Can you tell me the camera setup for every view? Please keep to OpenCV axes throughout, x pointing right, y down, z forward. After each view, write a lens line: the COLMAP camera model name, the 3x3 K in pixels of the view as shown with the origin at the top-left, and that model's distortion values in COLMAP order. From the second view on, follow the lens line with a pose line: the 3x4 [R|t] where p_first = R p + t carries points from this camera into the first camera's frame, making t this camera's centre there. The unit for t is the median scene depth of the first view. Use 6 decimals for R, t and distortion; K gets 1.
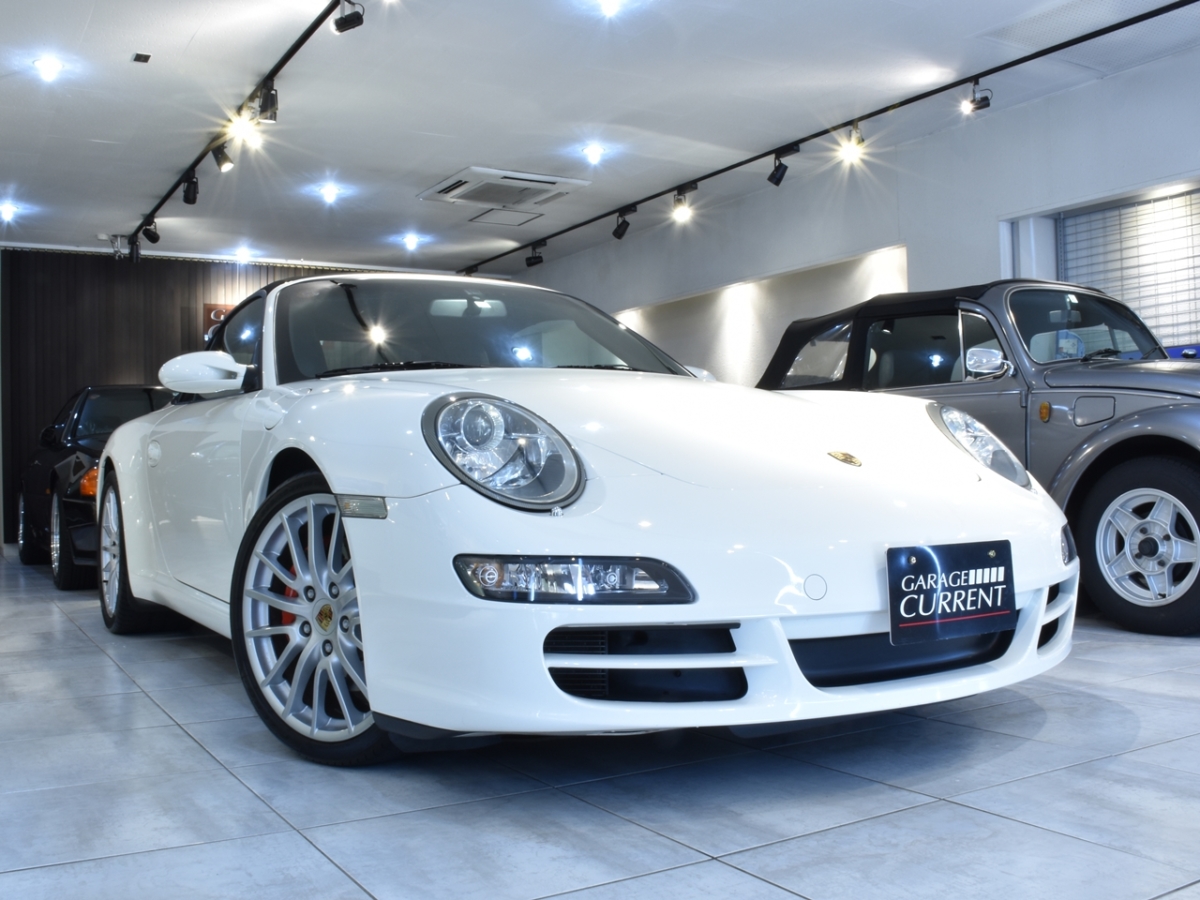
lens RADIAL K [[1170.9, 0, 600.0], [0, 1170.9, 450.0], [0, 0, 1]] dist [-0.128317, 0.079527]
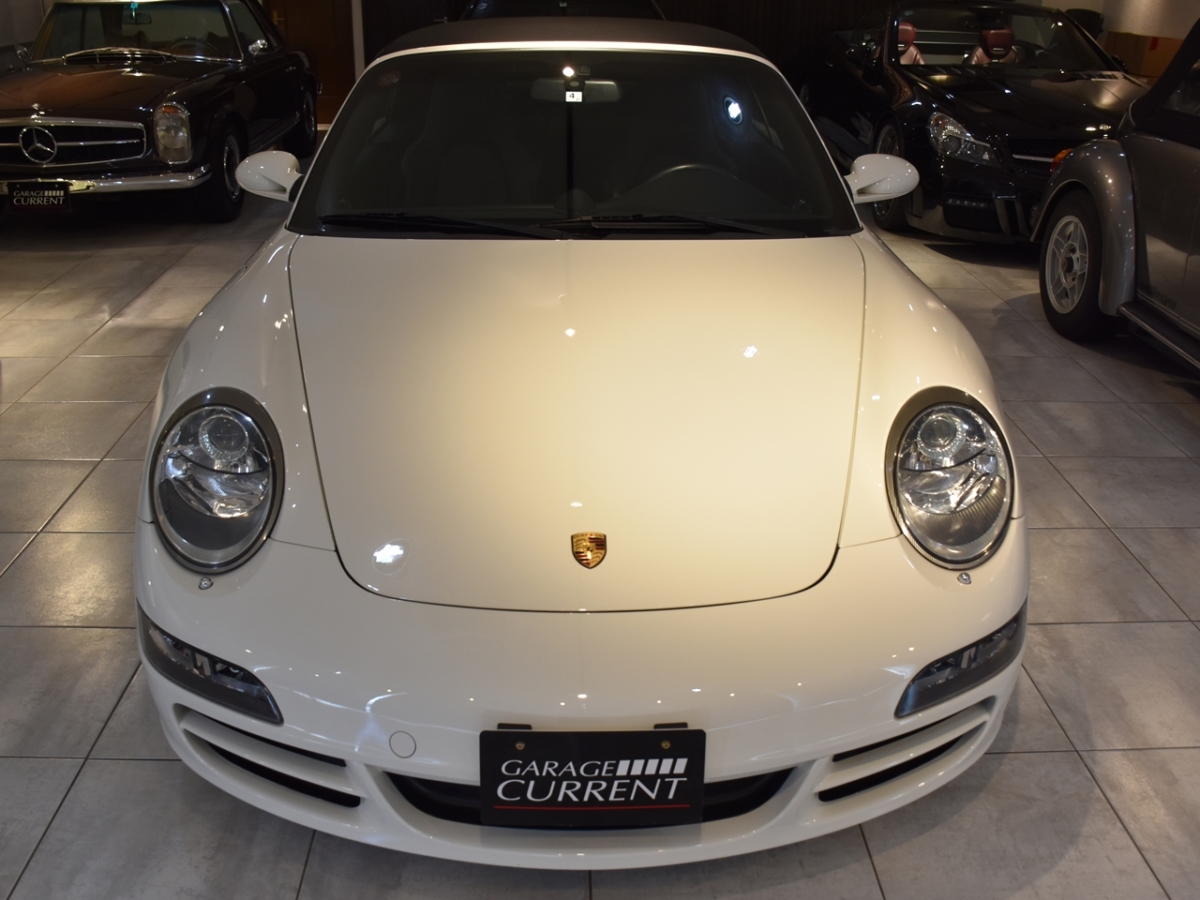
lens RADIAL K [[1170.9, 0, 600.0], [0, 1170.9, 450.0], [0, 0, 1]] dist [-0.128317, 0.079527]
pose [[0.867338, 0.209579, -0.451443, 0.618251], [-0.009305, 0.913693, 0.406298, -0.414698], [0.497632, -0.348197, 0.794432, 0.420360]]
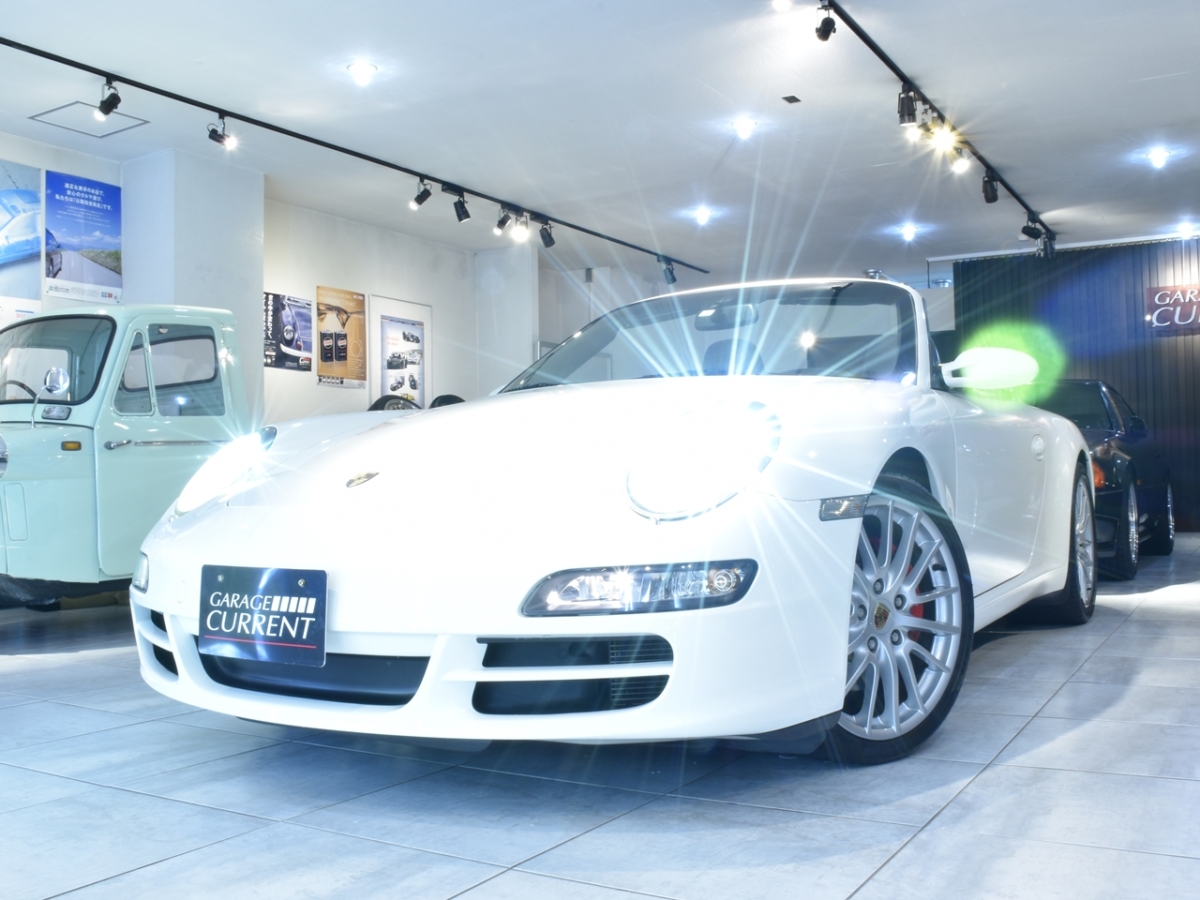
lens RADIAL K [[1170.9, 0, 600.0], [0, 1170.9, 450.0], [0, 0, 1]] dist [-0.128317, 0.079527]
pose [[0.468290, -0.011856, -0.883495, 1.304047], [0.022765, 0.999740, -0.001350, -0.012666], [0.883282, -0.019480, 0.468438, 0.773455]]
